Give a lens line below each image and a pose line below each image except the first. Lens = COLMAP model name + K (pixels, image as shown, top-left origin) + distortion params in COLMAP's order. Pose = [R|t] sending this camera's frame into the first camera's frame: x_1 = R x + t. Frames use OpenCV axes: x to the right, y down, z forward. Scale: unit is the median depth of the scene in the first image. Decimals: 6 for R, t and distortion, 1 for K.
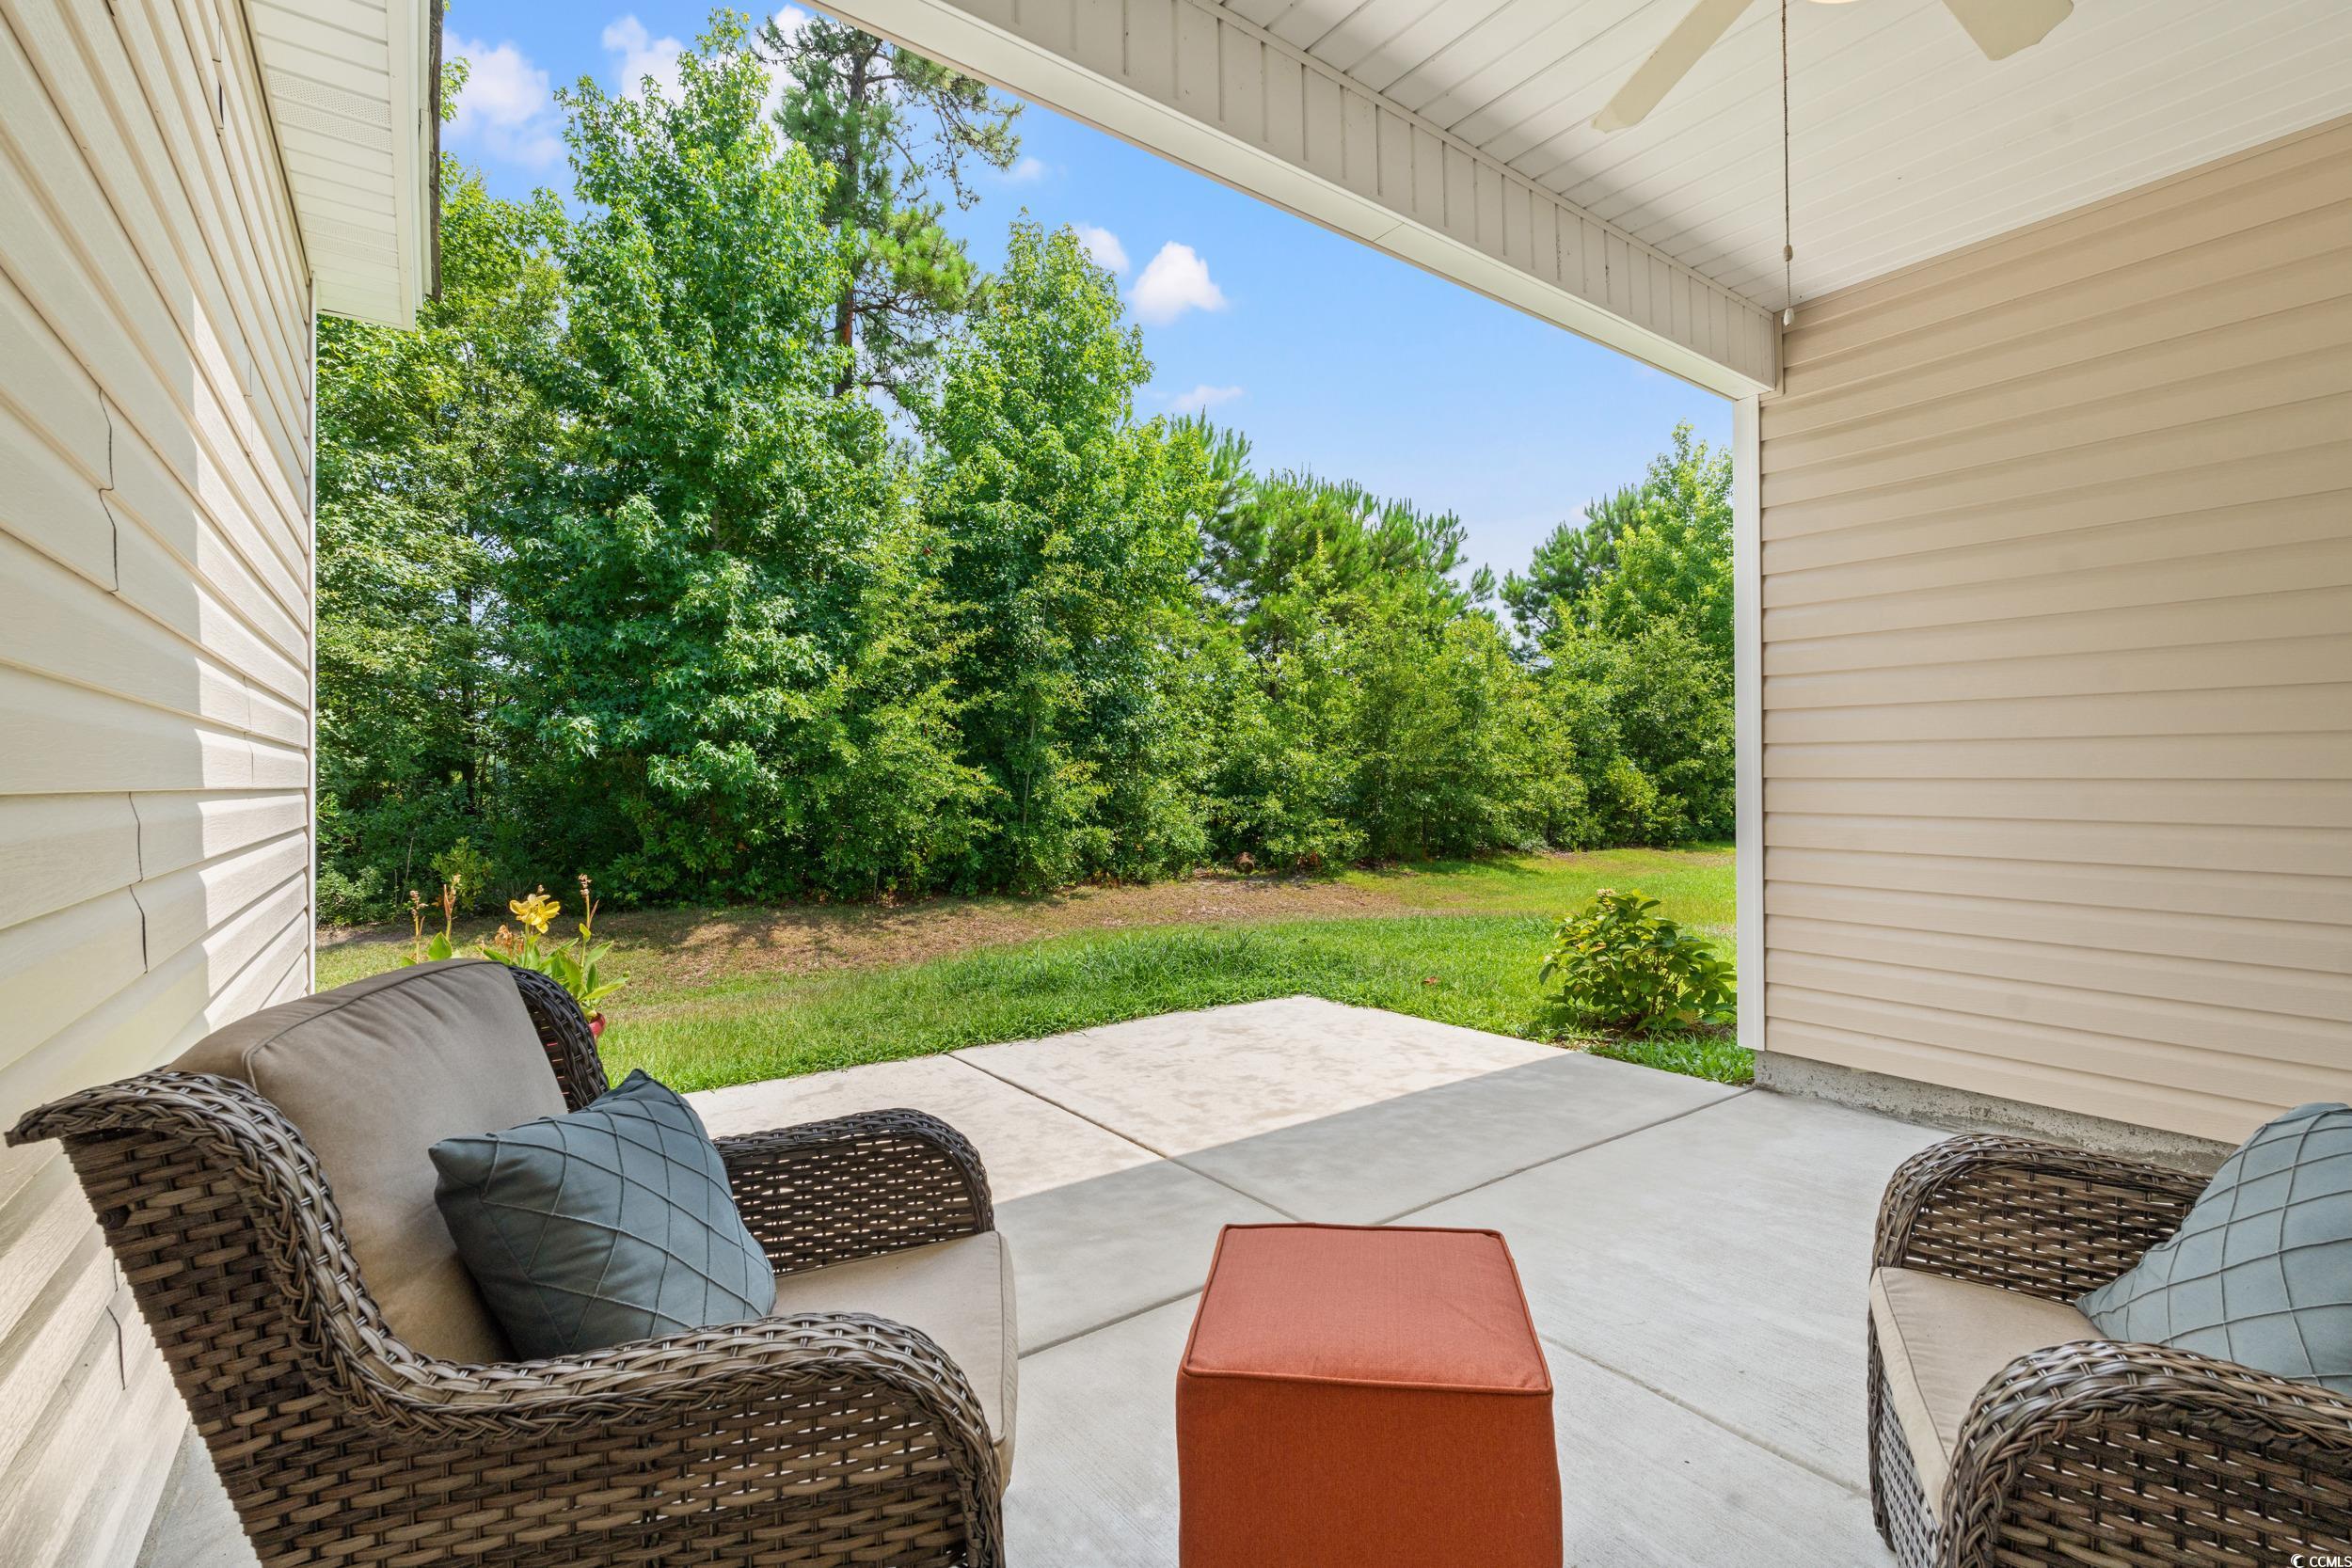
lens RADIAL K [[1025.7, 0, 1171.2], [0, 1025.7, 788.1], [0, 0, 1]] dist [-0.002421, -0.000093]
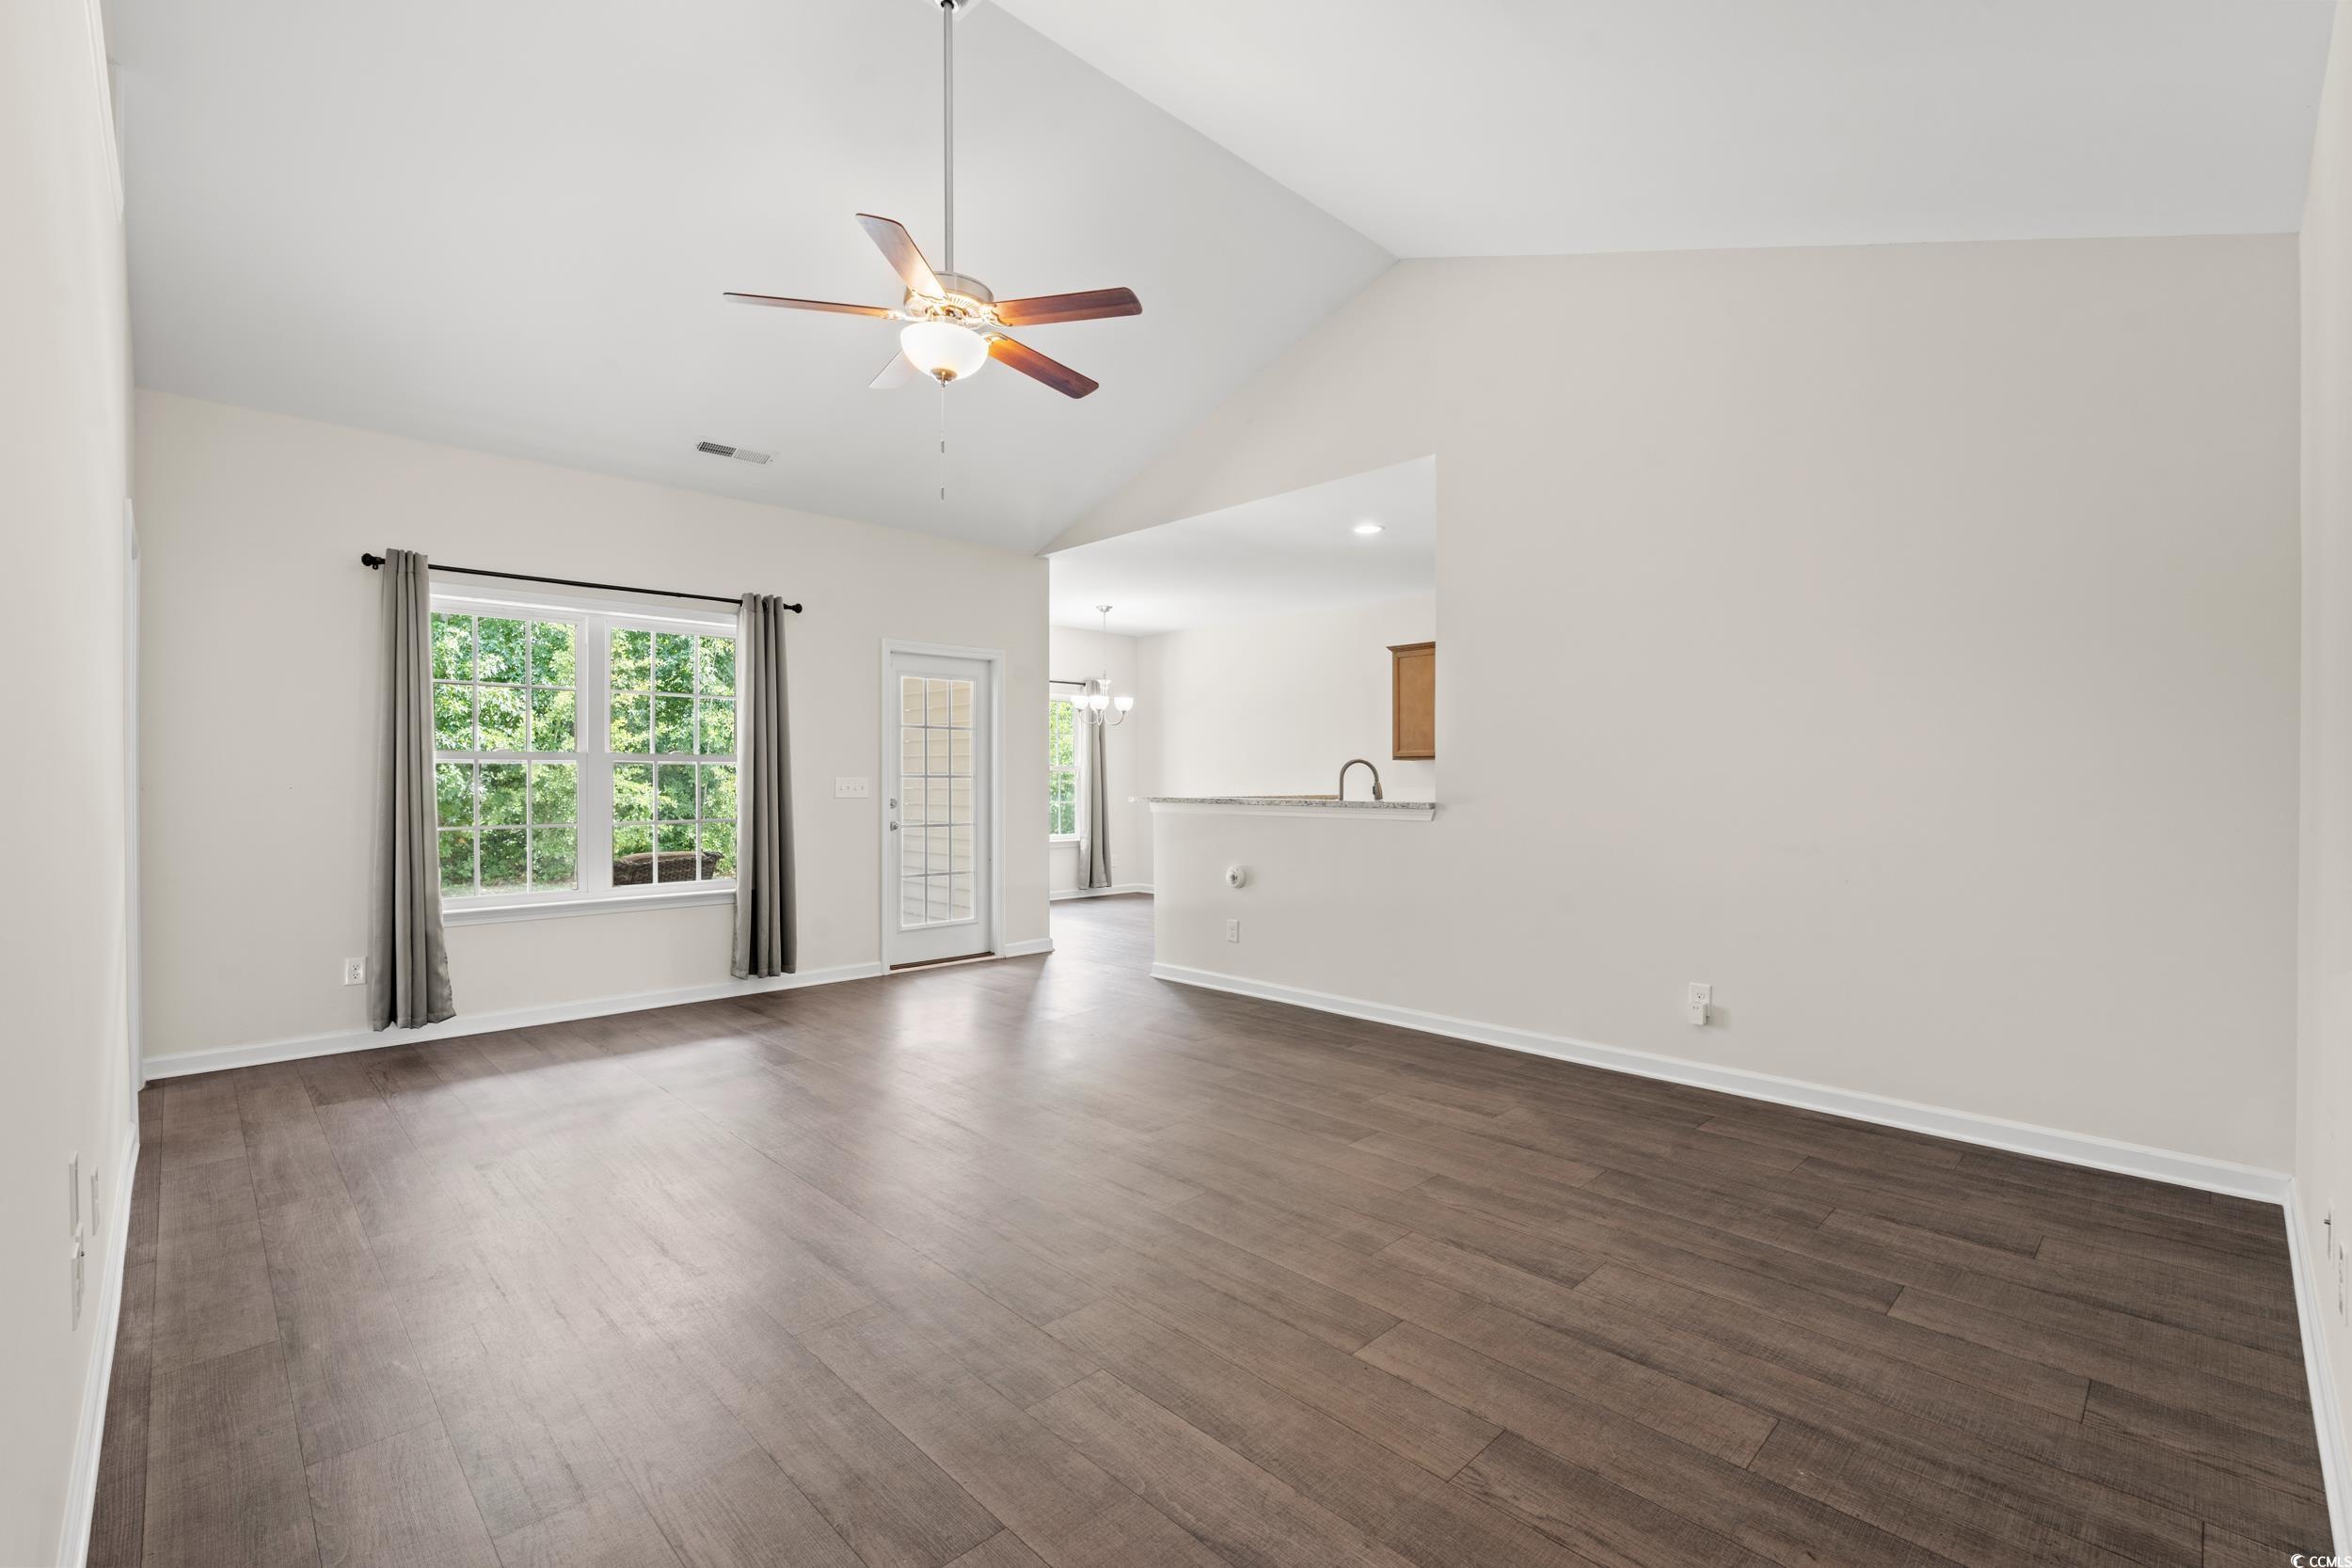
lens RADIAL K [[1025.7, 0, 1179.7], [0, 1025.7, 784.5], [0, 0, 1]] dist [-0.002421, -0.000093]
pose [[0.990091, 0.007015, 0.140251, 0.334481], [-0.007045, 0.999975, -0.000280, -0.024222], [-0.140249, -0.000711, 0.990116, -0.470285]]
